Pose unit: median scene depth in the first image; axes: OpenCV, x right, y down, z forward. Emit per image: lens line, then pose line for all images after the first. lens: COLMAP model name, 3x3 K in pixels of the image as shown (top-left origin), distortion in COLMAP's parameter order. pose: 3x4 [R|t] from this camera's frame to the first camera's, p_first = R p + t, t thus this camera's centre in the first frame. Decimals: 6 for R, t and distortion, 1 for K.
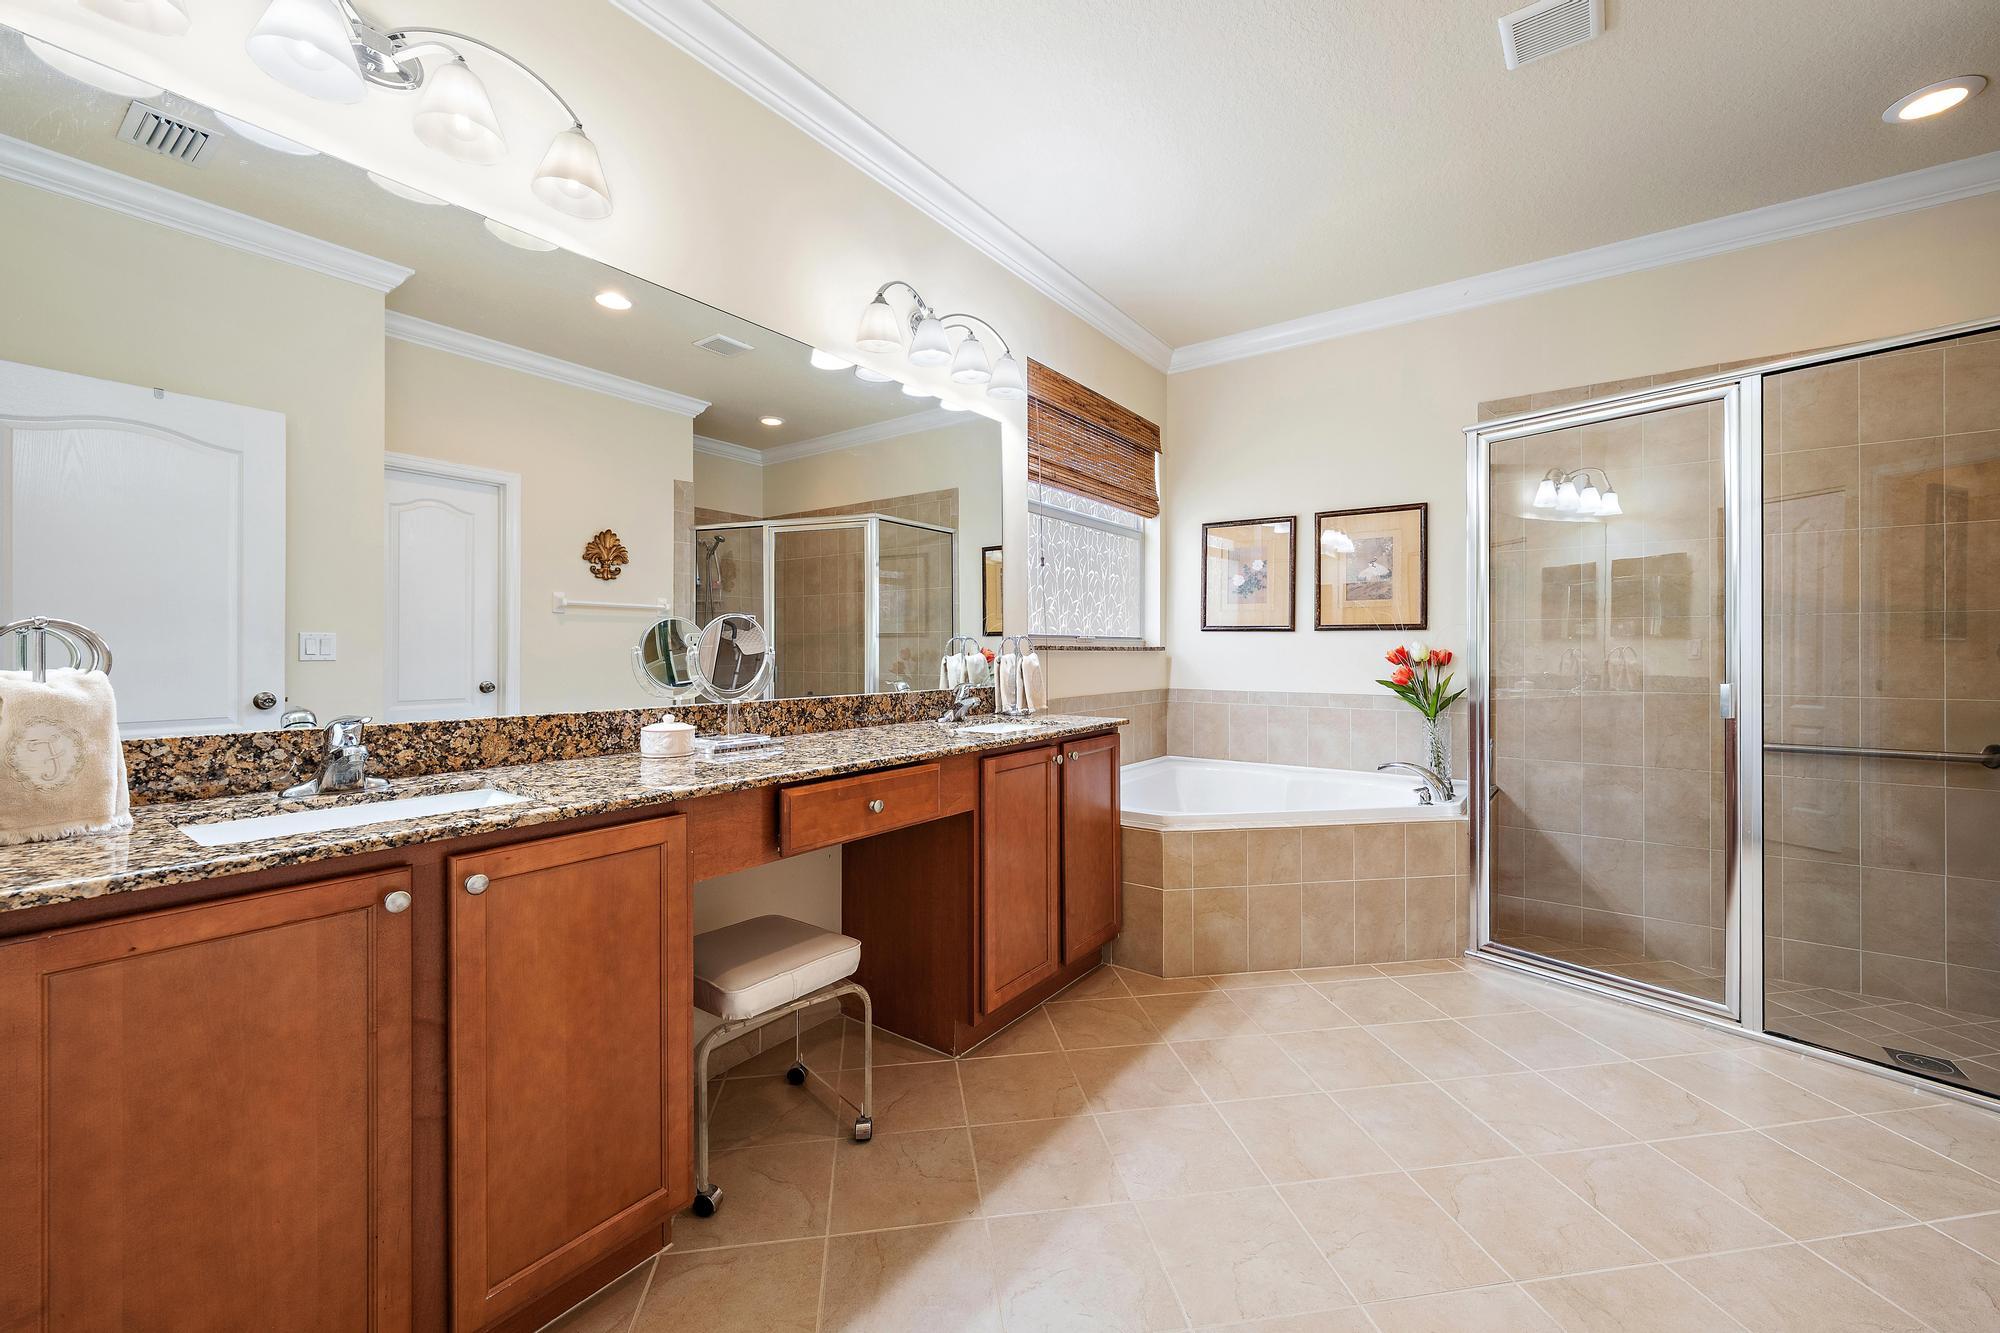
lens RADIAL K [[763.0, 0, 1000.0], [0, 763.0, 666.5], [0, 0, 1]] dist [-0.001387, -0.000351]
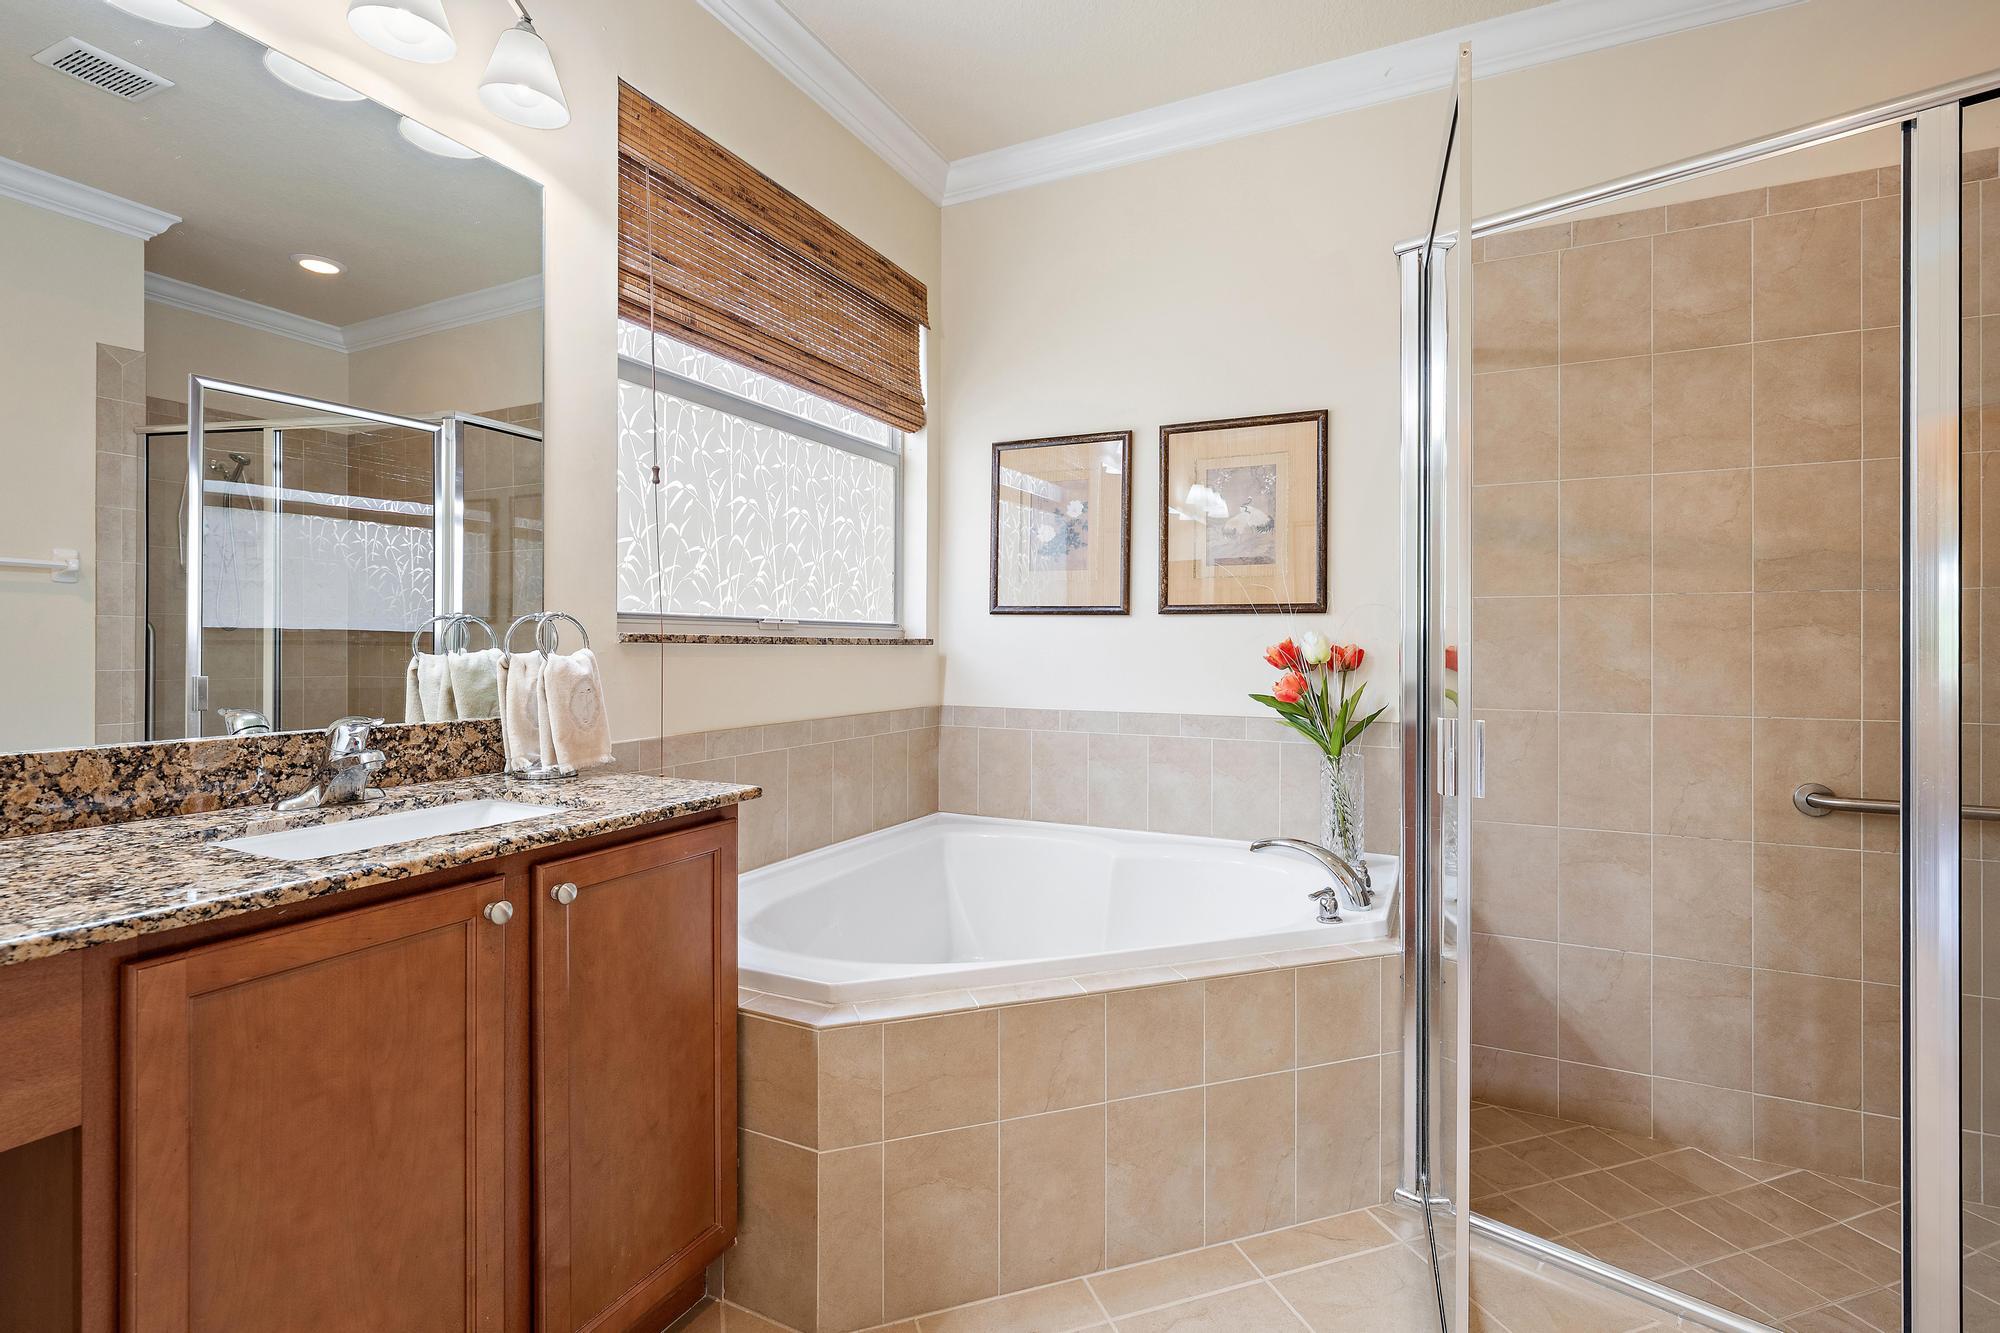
lens RADIAL K [[926.8, 0, 977.2], [0, 926.8, 671.9], [0, 0, 1]] dist [-0.003730, -0.000250]
pose [[0.986684, -0.001469, 0.162643, 0.157342], [0.000166, 0.999968, 0.008029, -0.006047], [-0.162650, -0.007895, 0.986652, 0.304083]]
